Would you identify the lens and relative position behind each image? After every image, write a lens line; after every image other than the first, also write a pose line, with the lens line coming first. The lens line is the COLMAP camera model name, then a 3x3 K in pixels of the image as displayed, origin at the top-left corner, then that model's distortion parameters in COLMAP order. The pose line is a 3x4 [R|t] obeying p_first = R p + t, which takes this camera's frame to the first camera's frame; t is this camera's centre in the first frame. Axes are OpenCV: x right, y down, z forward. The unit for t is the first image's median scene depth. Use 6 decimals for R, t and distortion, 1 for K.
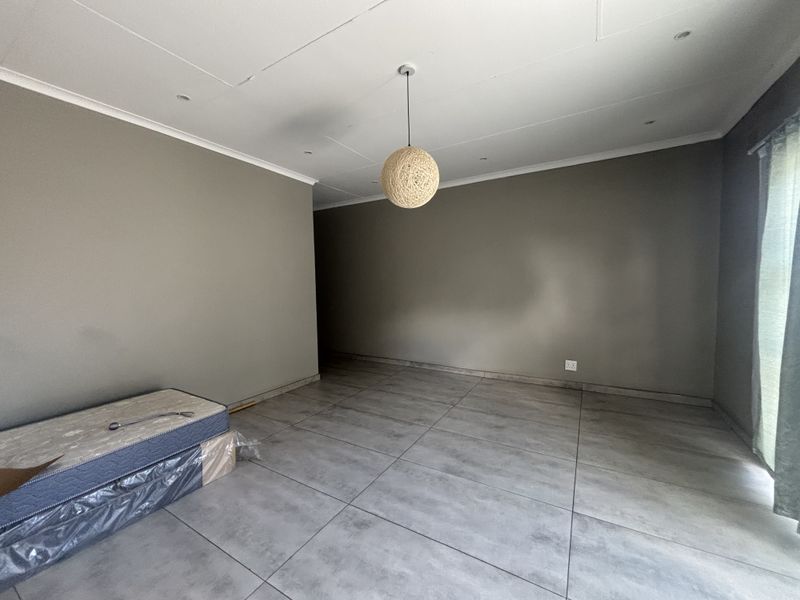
lens RADIAL K [[321.8, 0, 399.3], [0, 321.8, 298.3], [0, 0, 1]] dist [-0.005799, 0.000505]
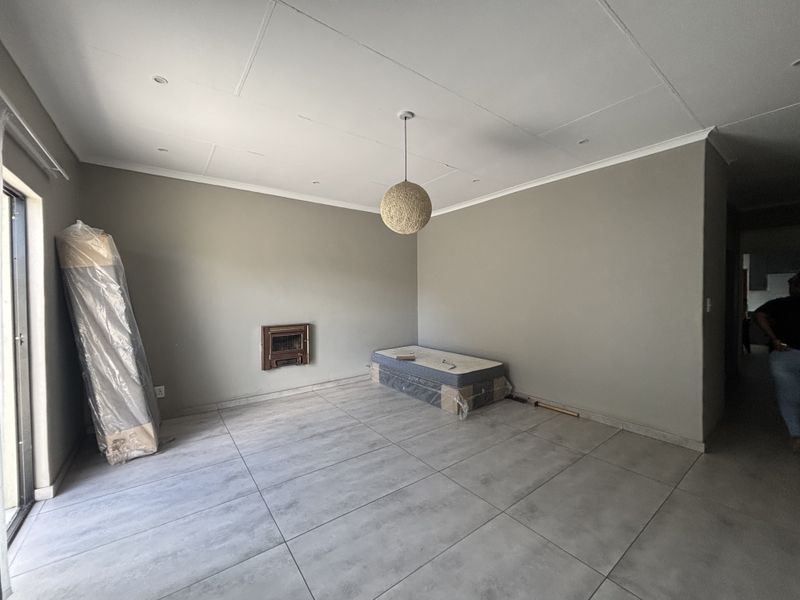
lens RADIAL K [[321.8, 0, 399.7], [0, 321.8, 300.4], [0, 0, 1]] dist [-0.005799, 0.000505]
pose [[-0.379548, 0.047583, -0.923948, 1.106080], [-0.033547, 0.997312, 0.065142, -0.121953], [0.924564, 0.055720, -0.376932, 1.430104]]
